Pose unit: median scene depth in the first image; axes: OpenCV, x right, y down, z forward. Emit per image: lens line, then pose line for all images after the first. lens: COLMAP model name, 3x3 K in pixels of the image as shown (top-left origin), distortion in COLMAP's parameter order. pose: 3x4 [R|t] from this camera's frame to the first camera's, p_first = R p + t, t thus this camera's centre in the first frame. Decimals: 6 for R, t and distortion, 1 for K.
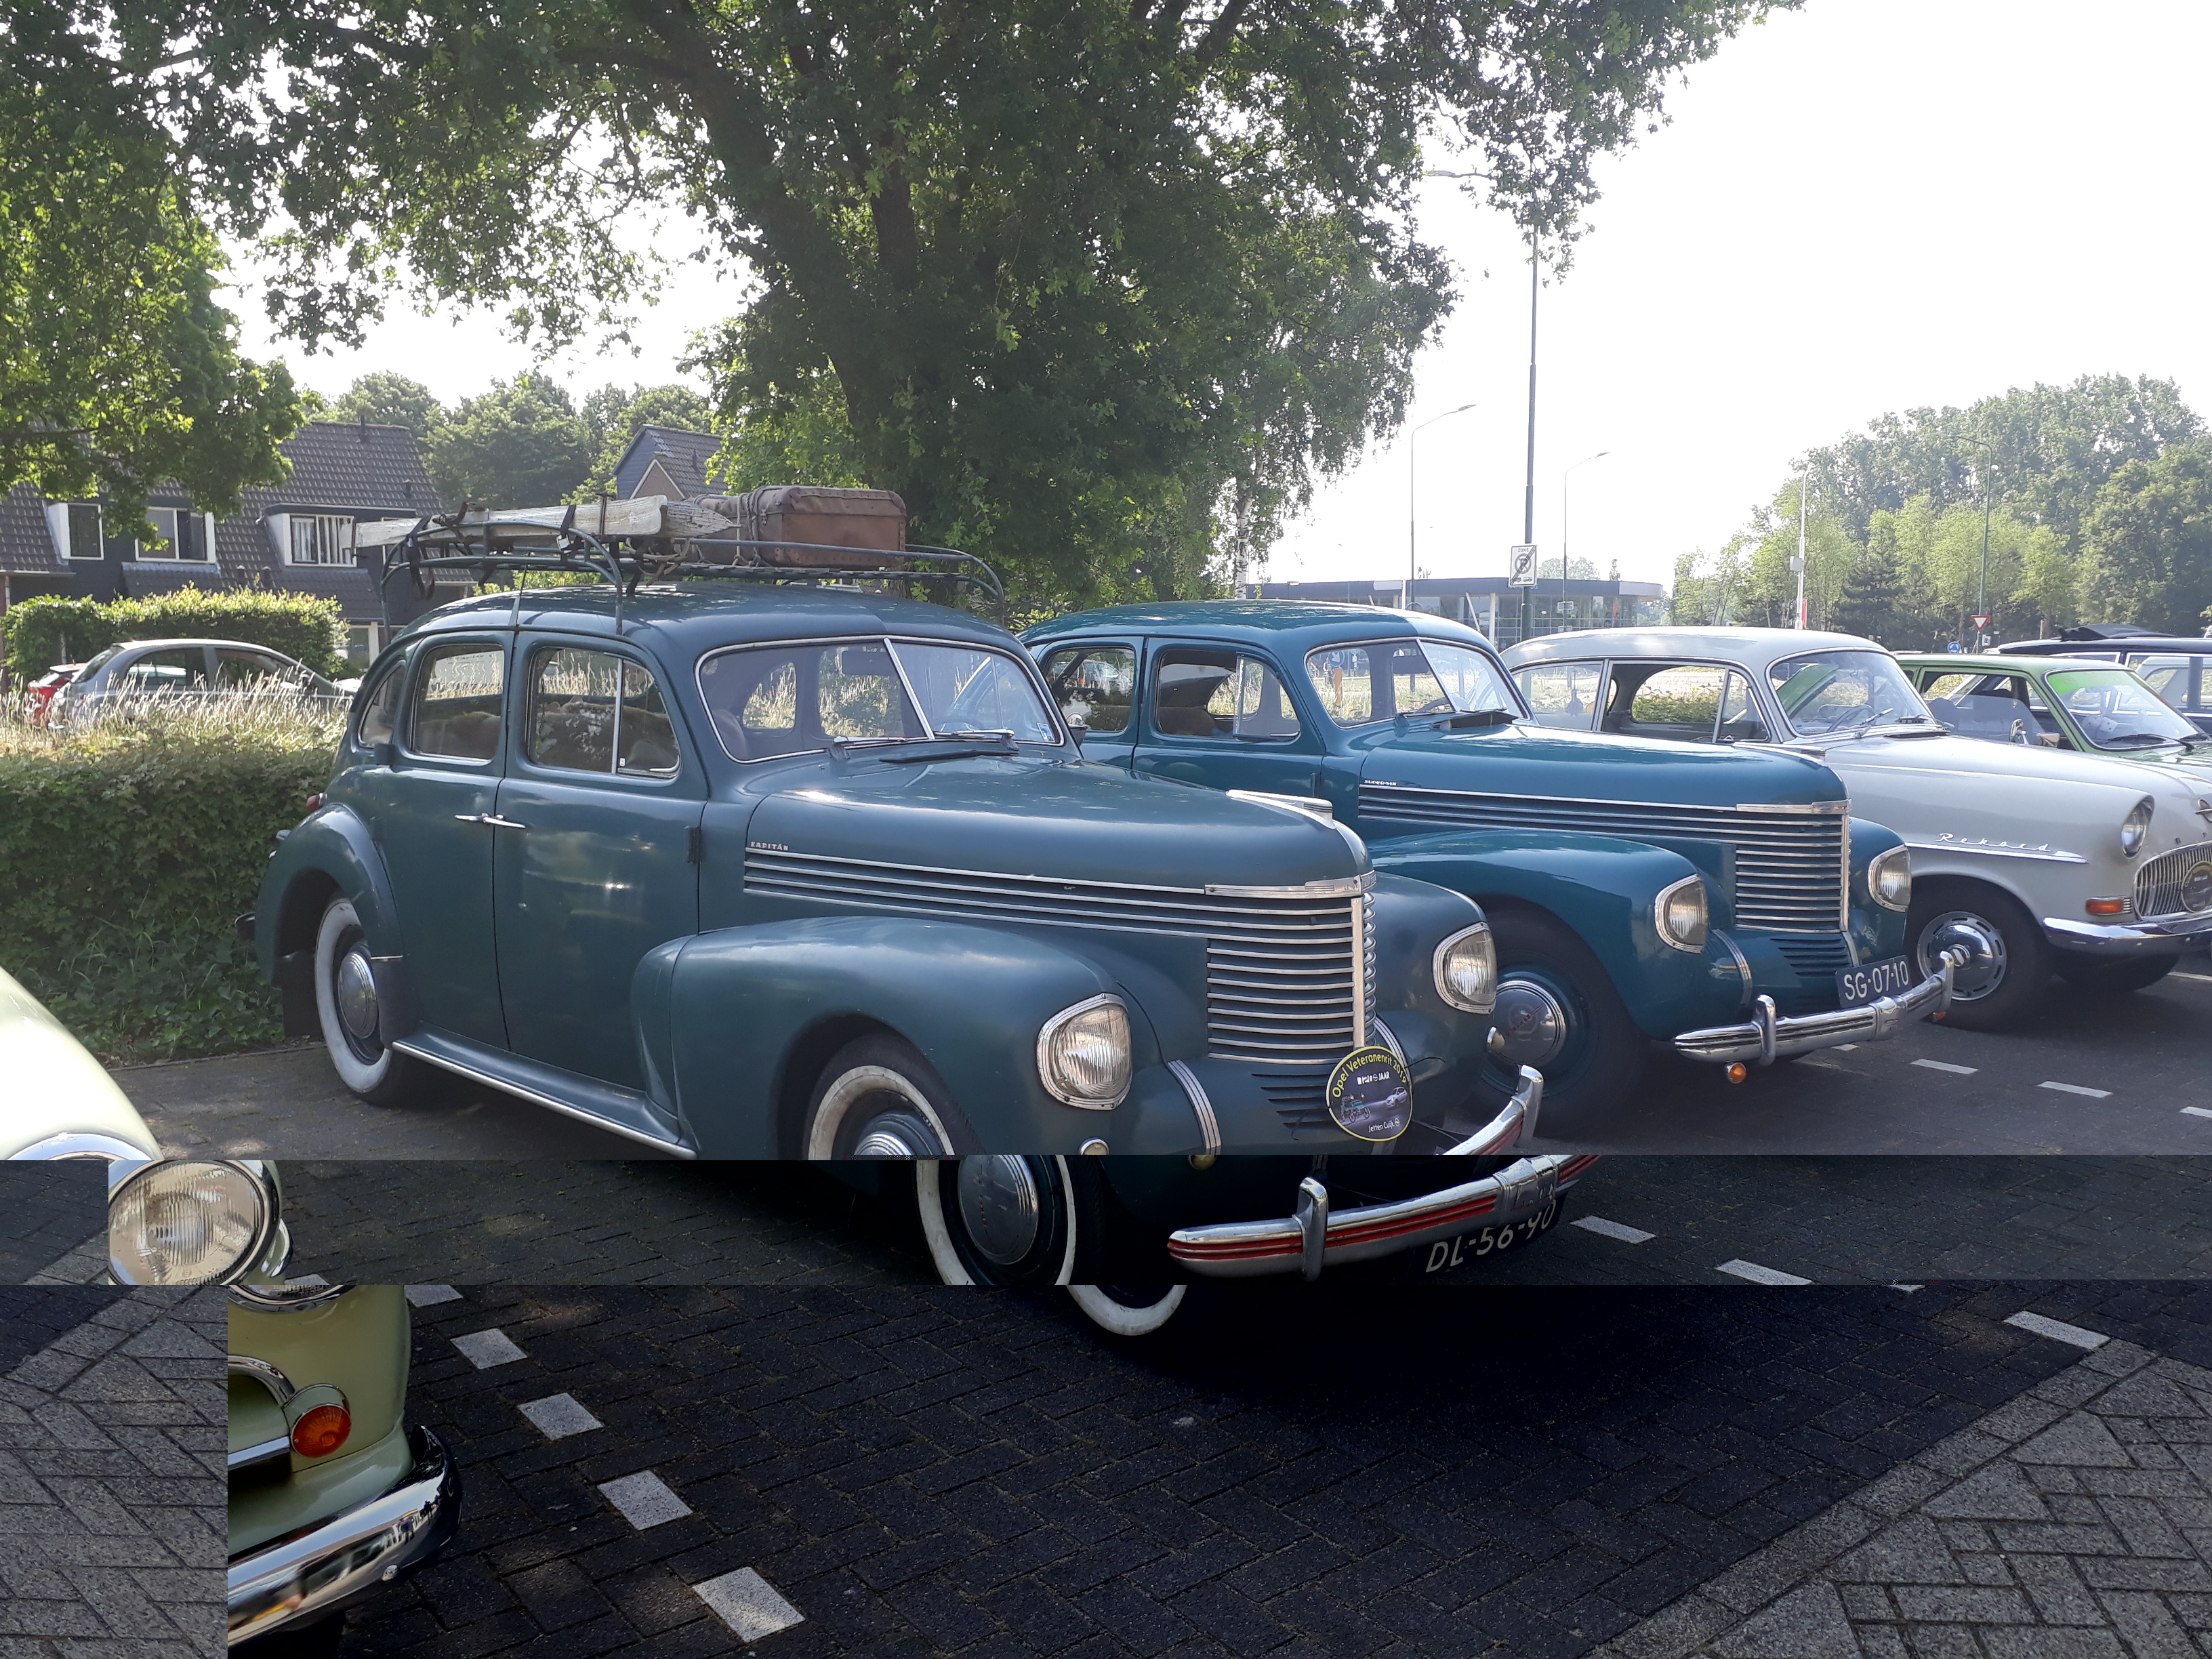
lens RADIAL K [[1804.5, 0, 1107.4], [0, 1804.5, 893.9], [0, 0, 1]] dist [0.011809, 0.006730]
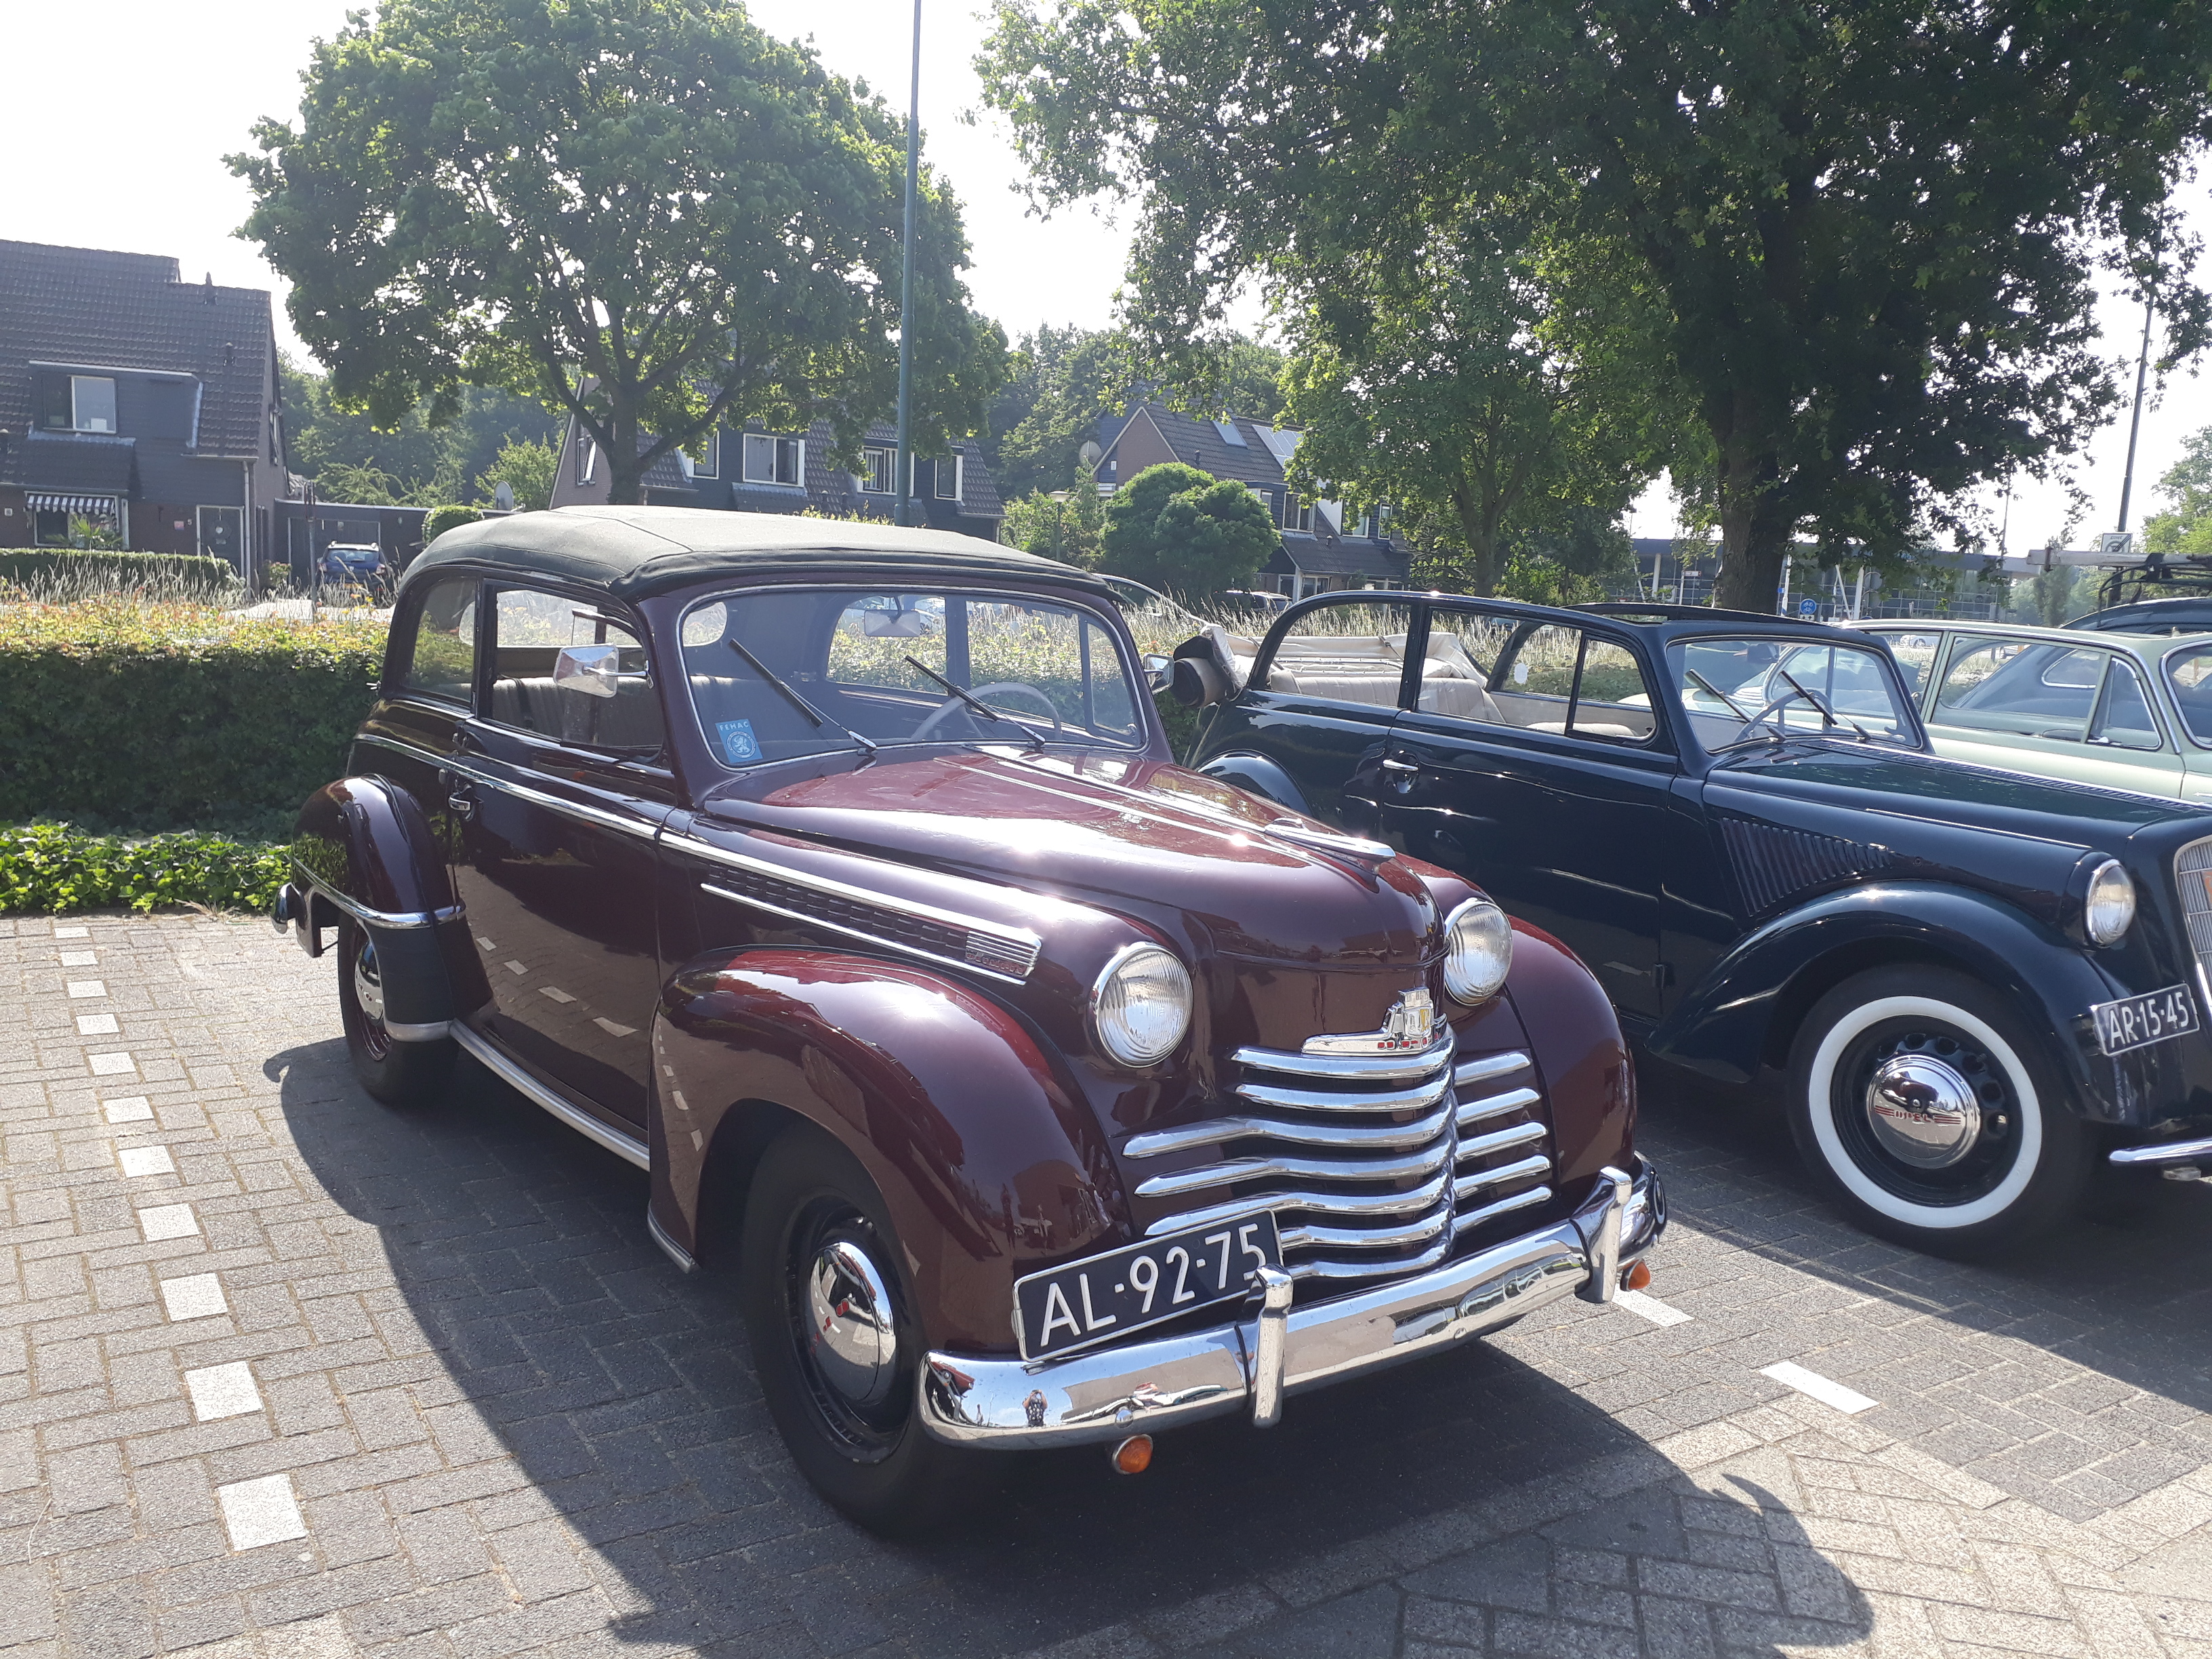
lens RADIAL K [[1820.5, 0, 1088.5], [0, 1820.5, 839.1], [0, 0, 1]] dist [0.078680, -0.152203]
pose [[0.987078, 0.072546, -0.142877, -0.142459], [-0.072257, 0.997360, 0.007220, 0.015958], [0.143024, 0.003197, 0.989714, -0.111836]]
